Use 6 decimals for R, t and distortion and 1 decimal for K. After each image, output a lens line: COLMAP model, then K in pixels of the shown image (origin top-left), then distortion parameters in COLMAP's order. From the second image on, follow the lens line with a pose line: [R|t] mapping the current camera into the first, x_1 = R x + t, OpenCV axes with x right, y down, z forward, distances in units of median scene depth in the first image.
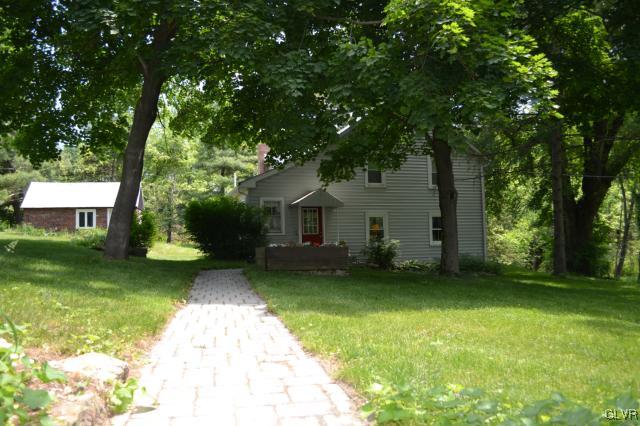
lens RADIAL K [[515.7, 0, 327.6], [0, 515.7, 219.5], [0, 0, 1]] dist [-0.007608, -0.002088]
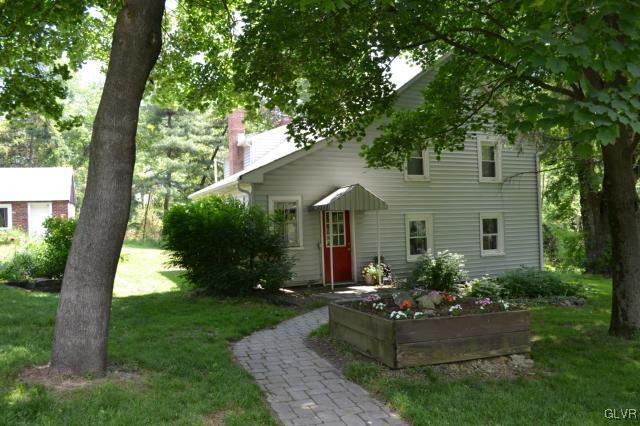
lens RADIAL K [[519.5, 0, 320.1], [0, 519.5, 228.0], [0, 0, 1]] dist [0.010959, 0.003345]
pose [[0.993351, -0.008328, 0.114826, -0.089047], [0.002483, 0.998698, 0.050955, -0.022443], [-0.115101, -0.050331, 0.992078, 0.188238]]
